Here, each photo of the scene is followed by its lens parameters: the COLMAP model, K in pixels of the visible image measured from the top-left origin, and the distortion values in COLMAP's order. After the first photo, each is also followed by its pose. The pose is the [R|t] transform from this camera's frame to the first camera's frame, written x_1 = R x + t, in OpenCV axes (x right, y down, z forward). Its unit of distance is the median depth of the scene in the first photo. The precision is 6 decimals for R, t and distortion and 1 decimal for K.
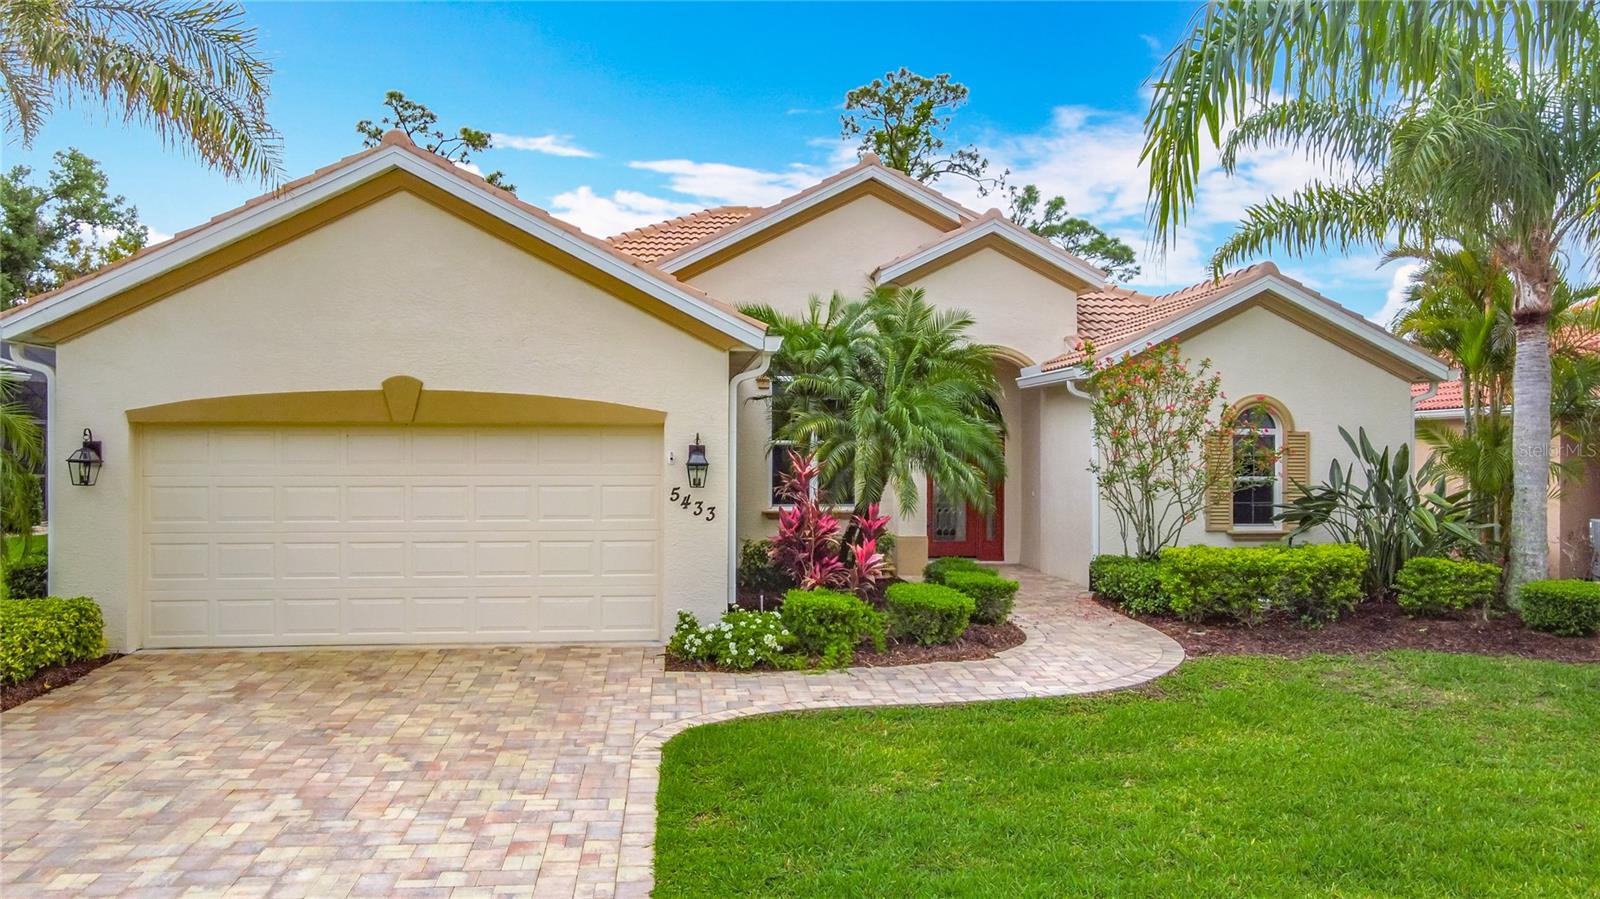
lens RADIAL K [[1248.2, 0, 782.1], [0, 1248.2, 467.3], [0, 0, 1]] dist [0.027590, 0.007172]
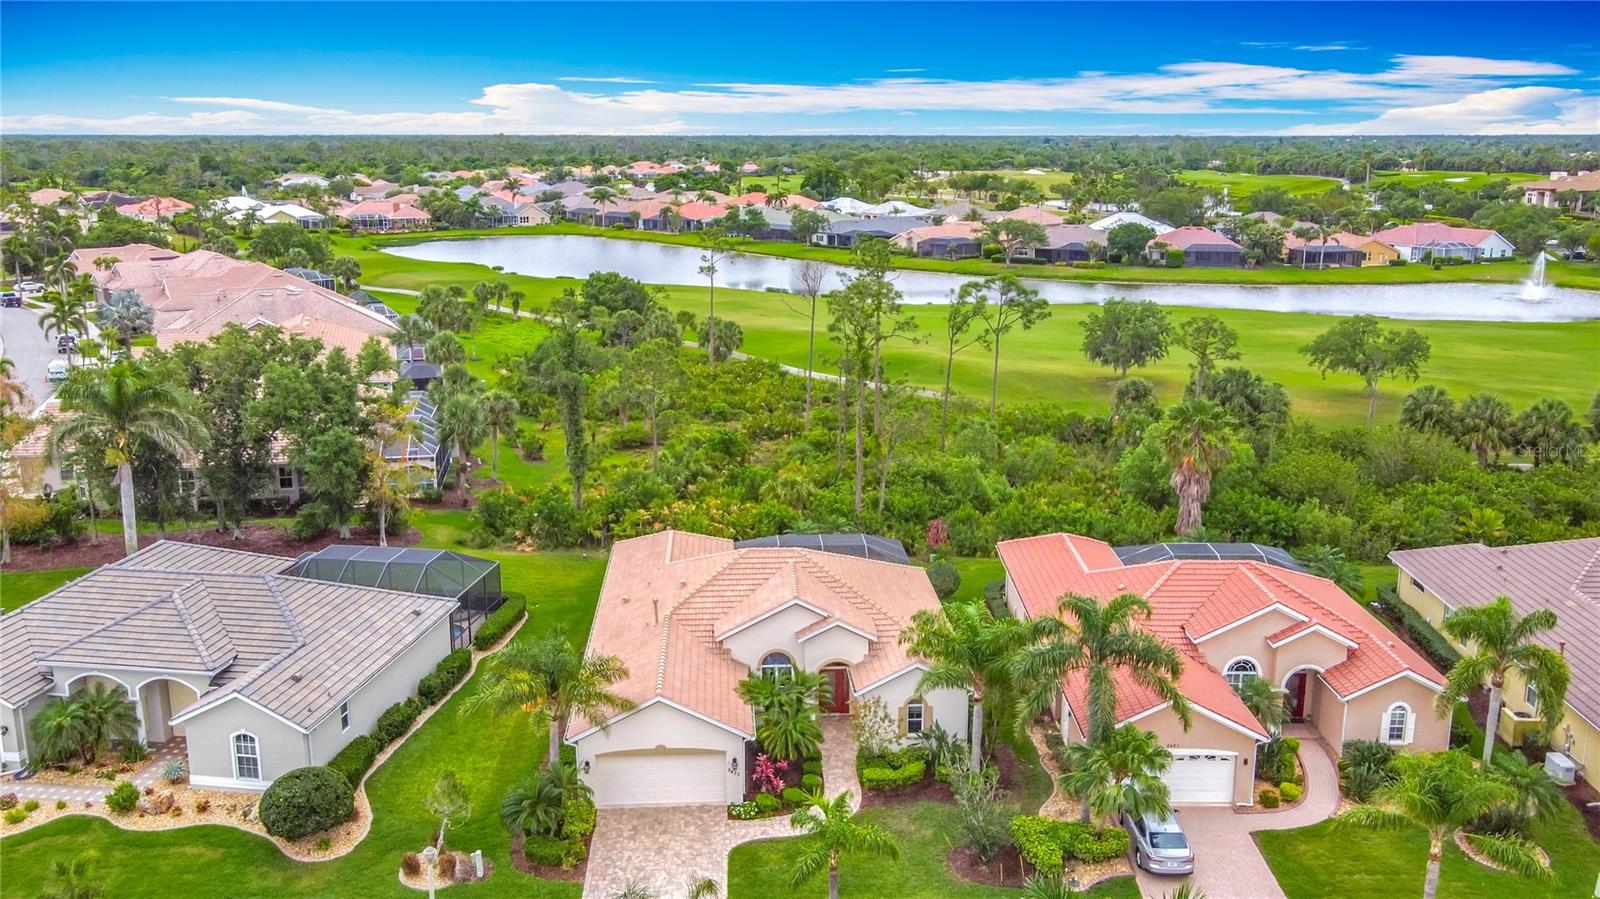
lens RADIAL K [[1341.6, 0, 800.0], [0, 1341.6, 449.5], [0, 0, 1]] dist [-0.006661, 0.057473]
pose [[0.999513, 0.002862, -0.031075, 0.331655], [0.004078, 0.975265, 0.221001, -2.367986], [0.030939, -0.221021, 0.974778, -3.608844]]
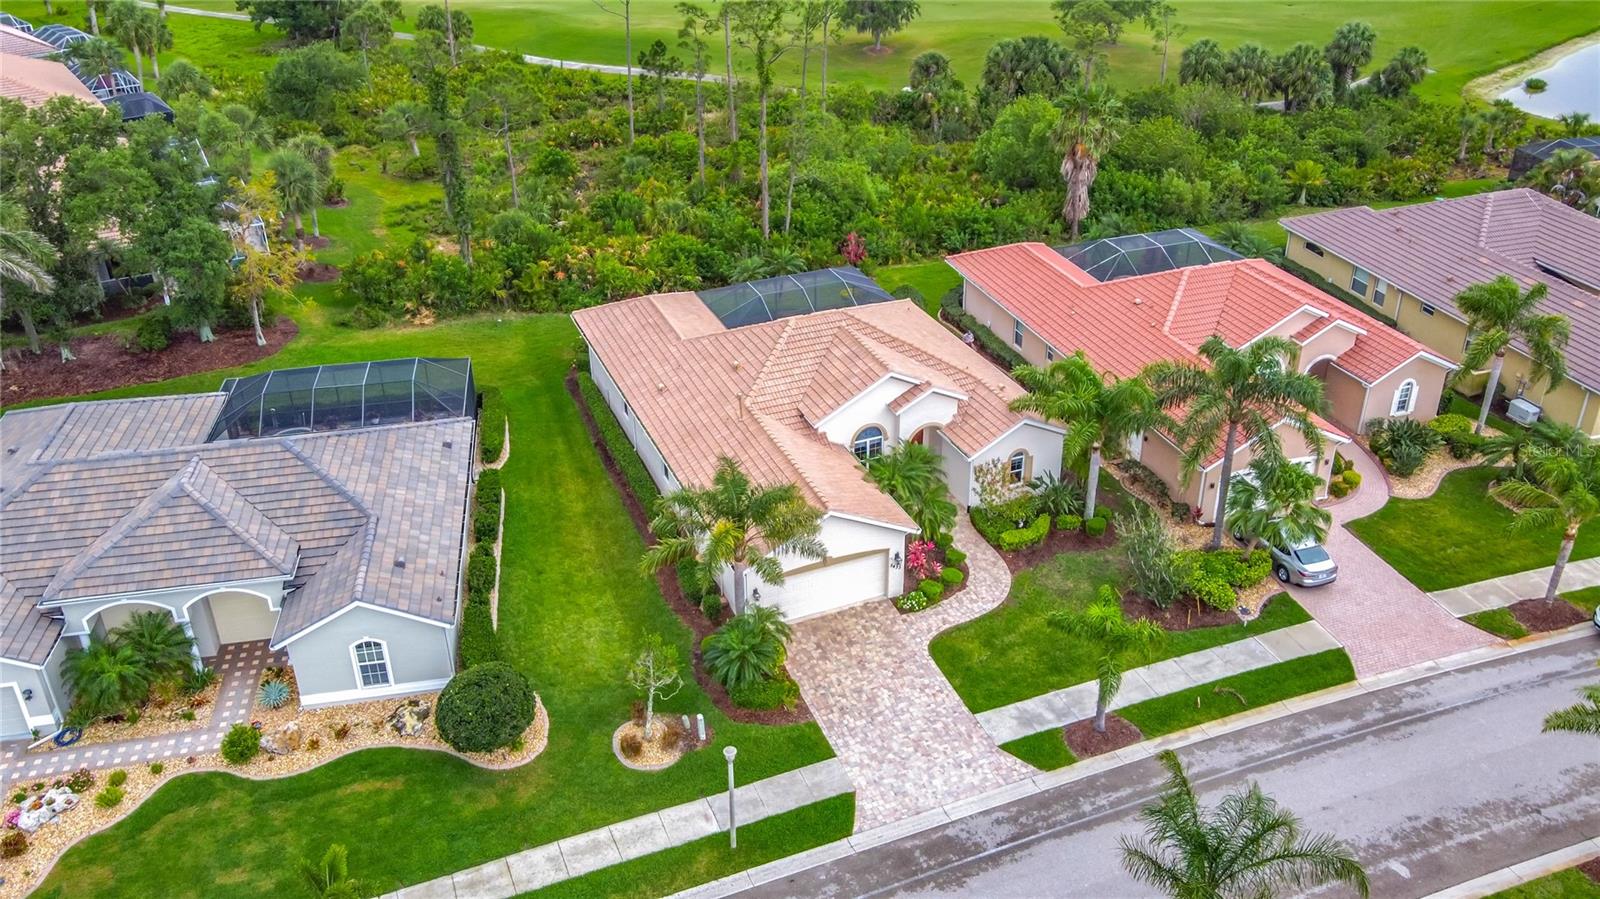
lens RADIAL K [[1264.3, 0, 801.4], [0, 1264.3, 388.8], [0, 0, 1]] dist [-0.004577, 0.046962]
pose [[0.953740, -0.151749, 0.259524, -1.585808], [0.020268, 0.893750, 0.448108, -2.746171], [-0.299950, -0.422118, 0.855480, -2.492051]]
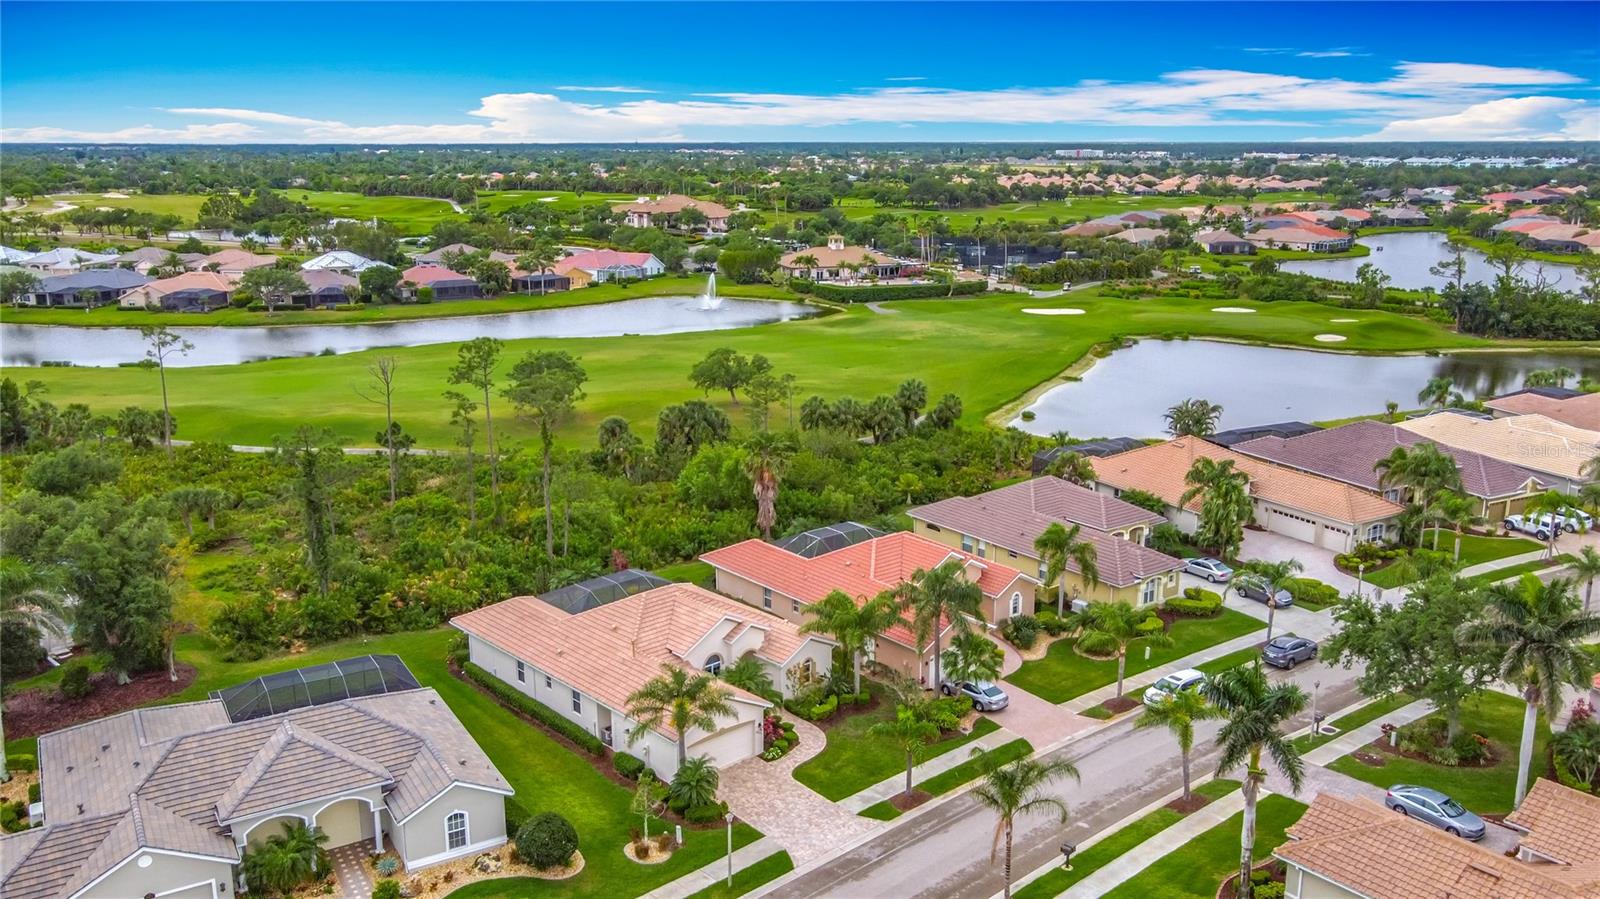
lens RADIAL K [[1285.5, 0, 800.0], [0, 1285.5, 449.5], [0, 0, 1]] dist [-0.016489, 0.041494]
pose [[0.785234, -0.151083, 0.600484, -4.212686], [0.010158, 0.972789, 0.231472, -3.348556], [-0.619116, -0.175659, 0.765401, -4.423699]]
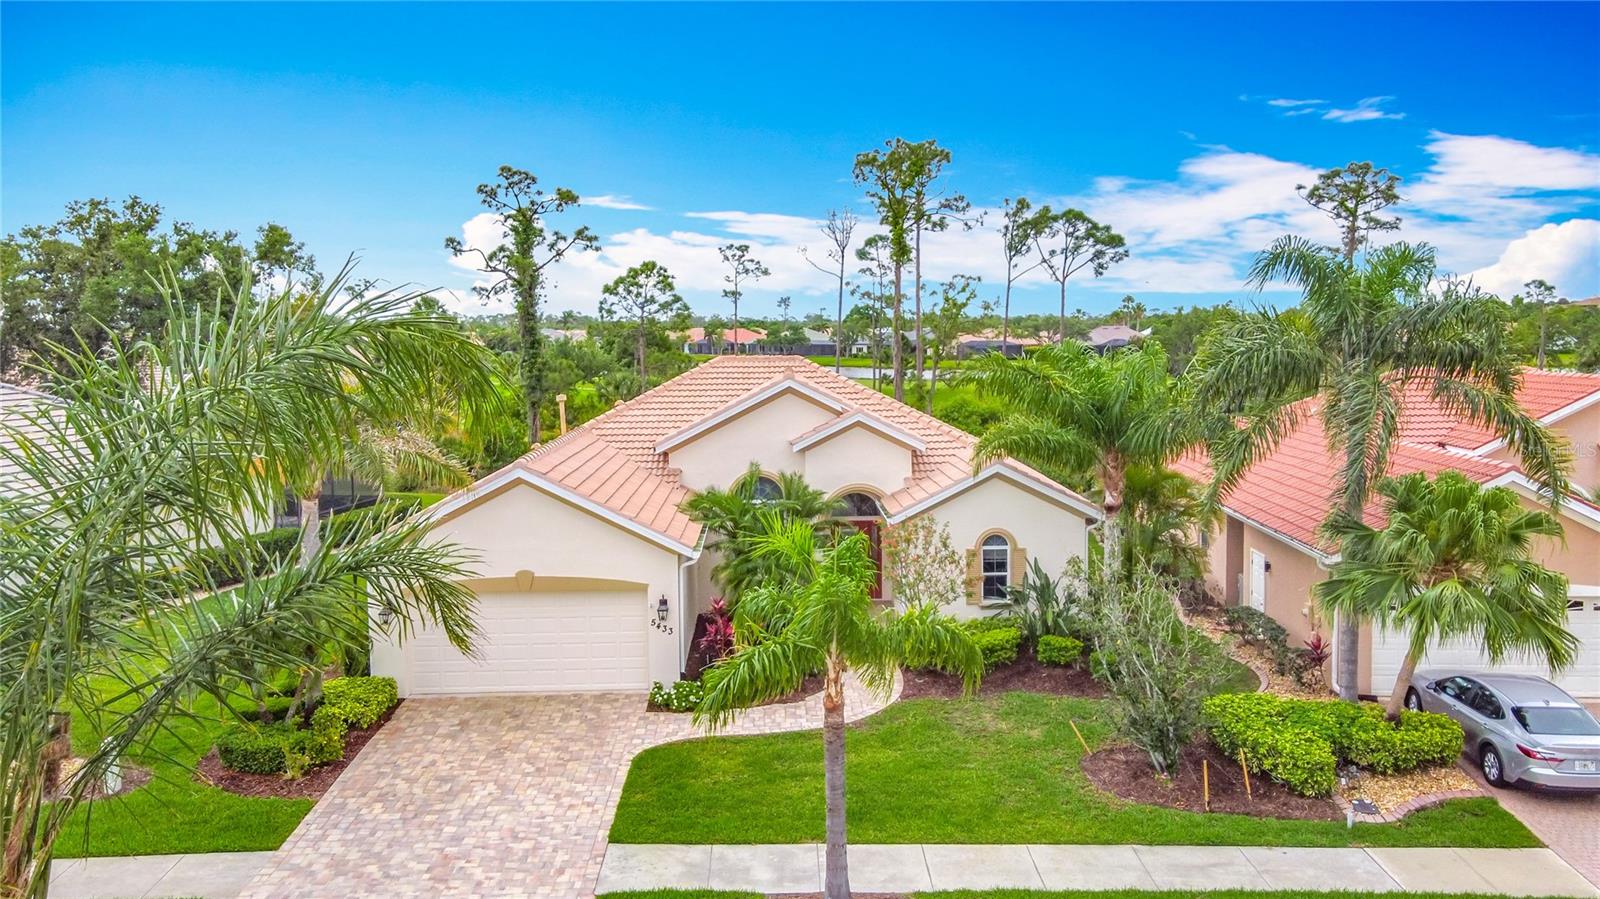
lens RADIAL K [[1235.1, 0, 796.9], [0, 1235.1, 421.4], [0, 0, 1]] dist [0.020367, 0.004883]
pose [[0.997412, -0.011084, -0.071036, 0.382866], [0.015883, 0.997603, 0.067356, -0.564634], [0.070120, -0.068310, 0.995197, -1.287952]]
